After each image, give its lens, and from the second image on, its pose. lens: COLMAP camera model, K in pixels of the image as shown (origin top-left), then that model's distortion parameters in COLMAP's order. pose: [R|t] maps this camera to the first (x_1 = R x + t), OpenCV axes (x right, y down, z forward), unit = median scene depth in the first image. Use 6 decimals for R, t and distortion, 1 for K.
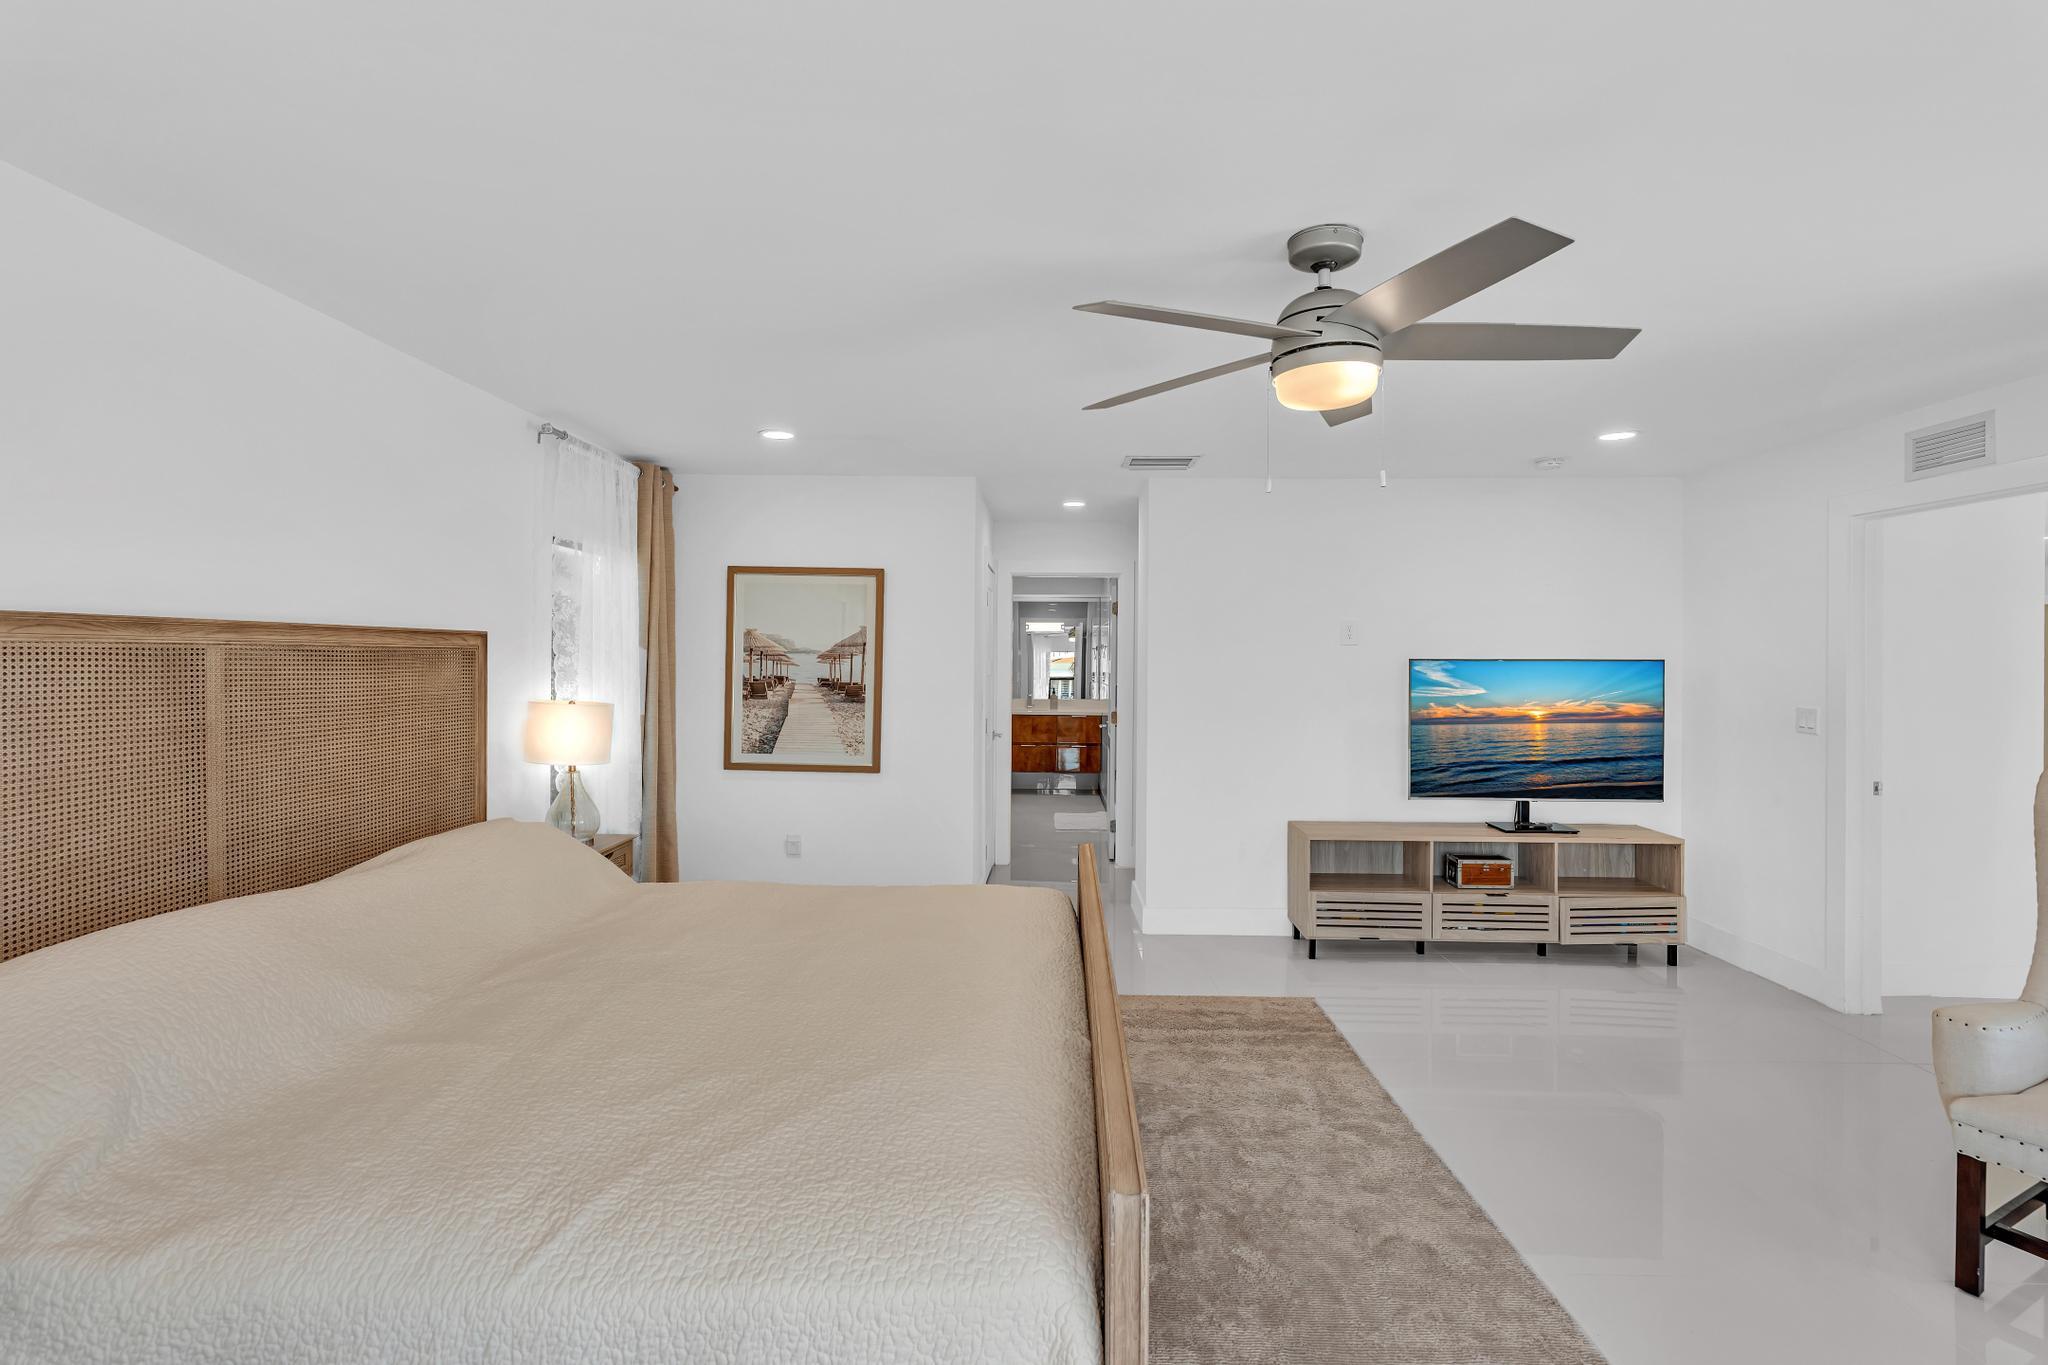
lens RADIAL K [[1276.8, 0, 1028.4], [0, 1276.8, 681.6], [0, 0, 1]] dist [-0.010136, -0.000626]
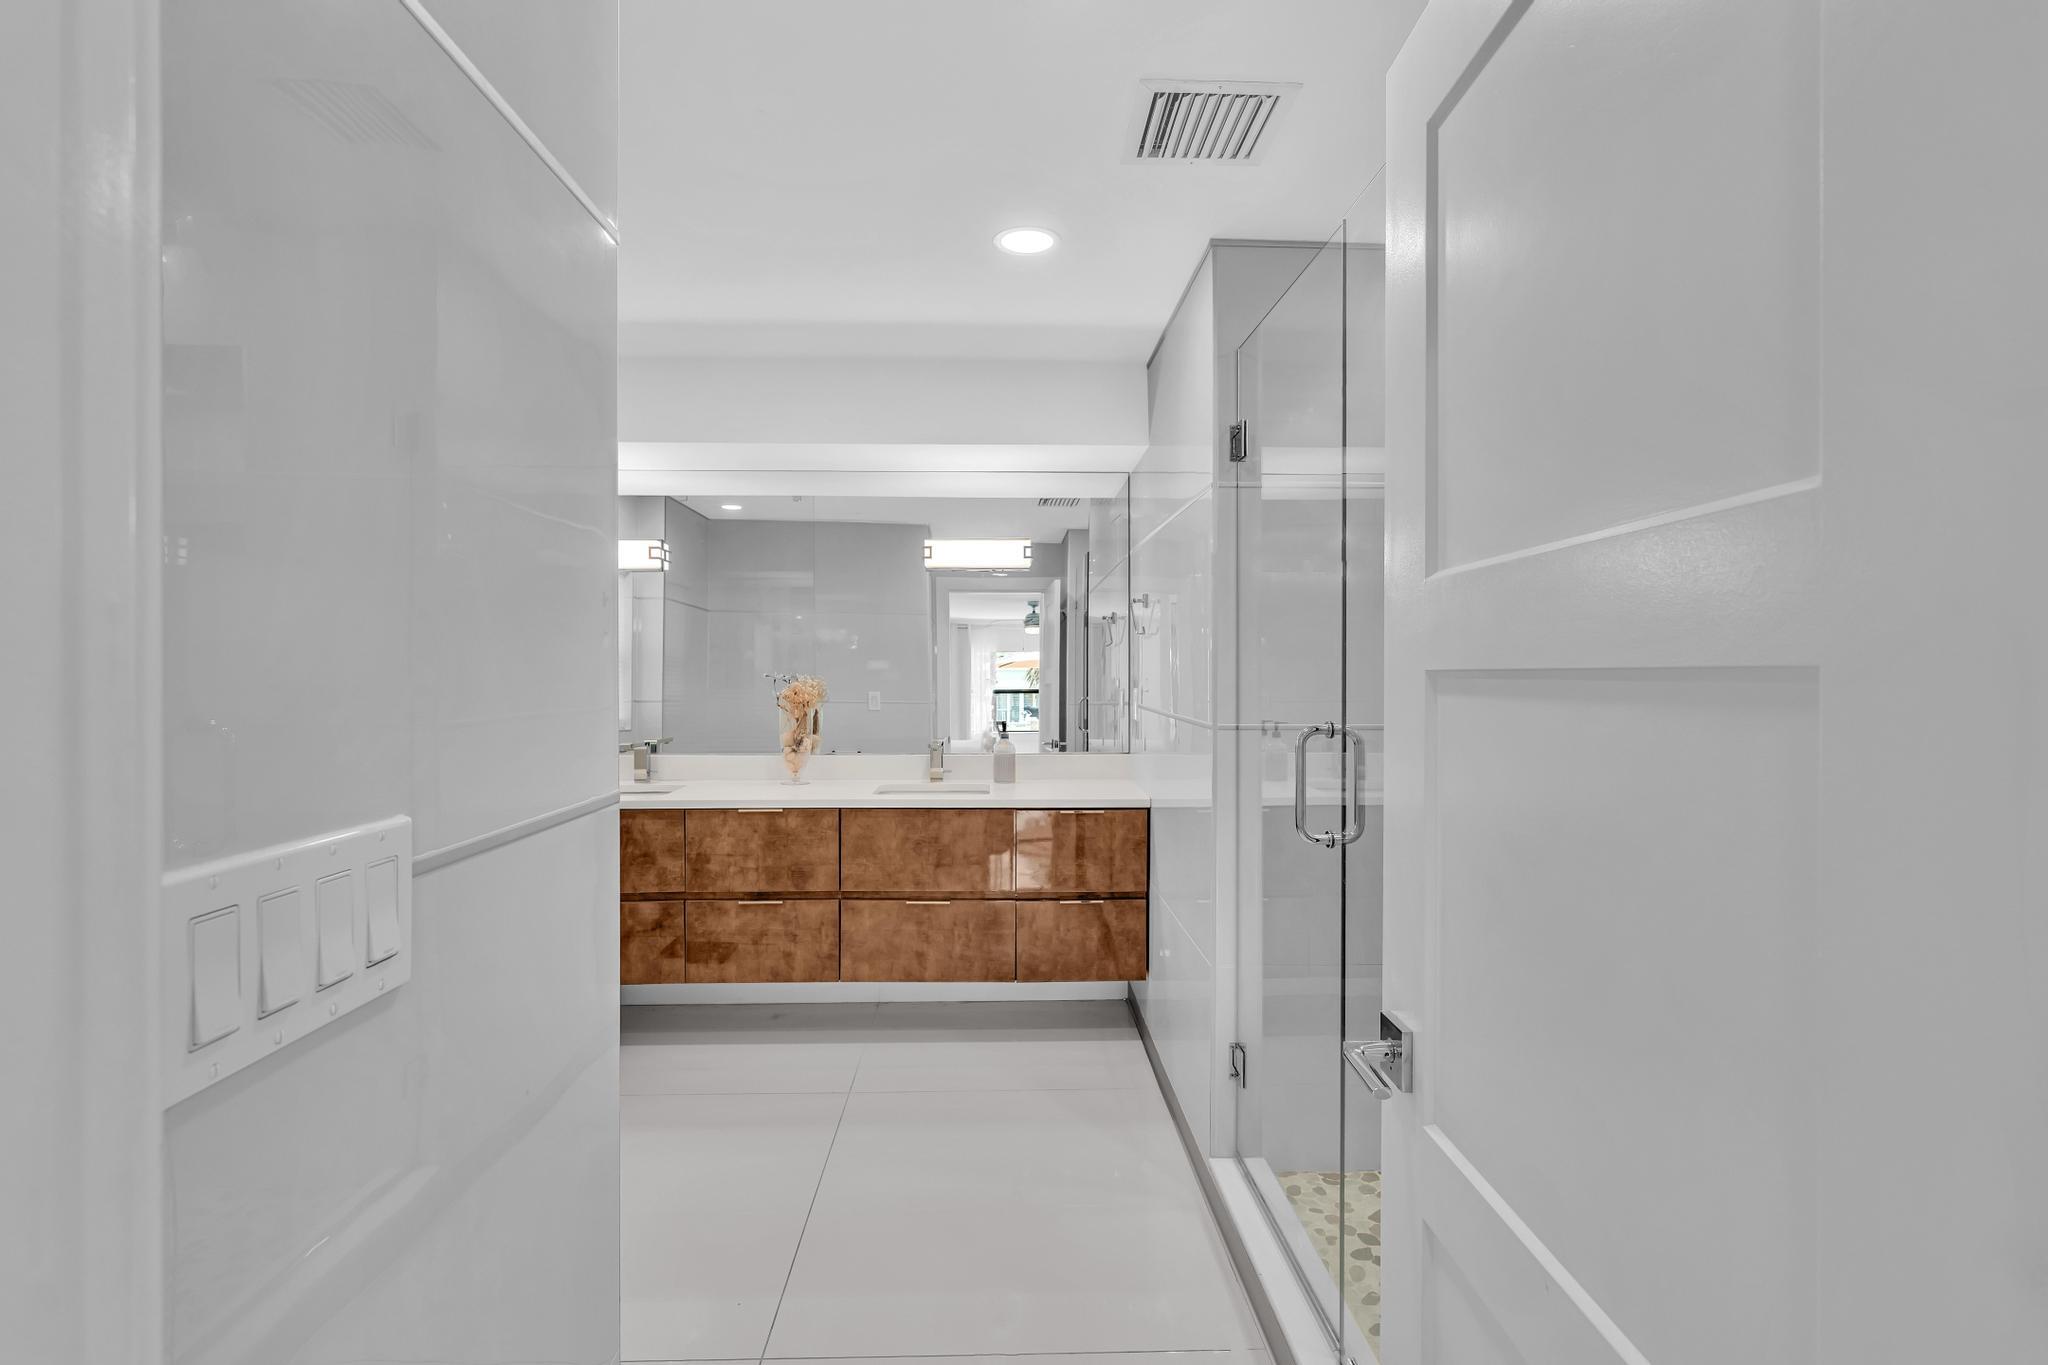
lens RADIAL K [[1276.8, 0, 1025.5], [0, 1276.8, 683.9], [0, 0, 1]] dist [-0.010136, -0.000626]
pose [[0.999204, -0.003277, 0.039750, 0.006453], [0.003526, 0.999975, -0.006194, -0.003668], [-0.039729, 0.006329, 0.999190, 0.393133]]
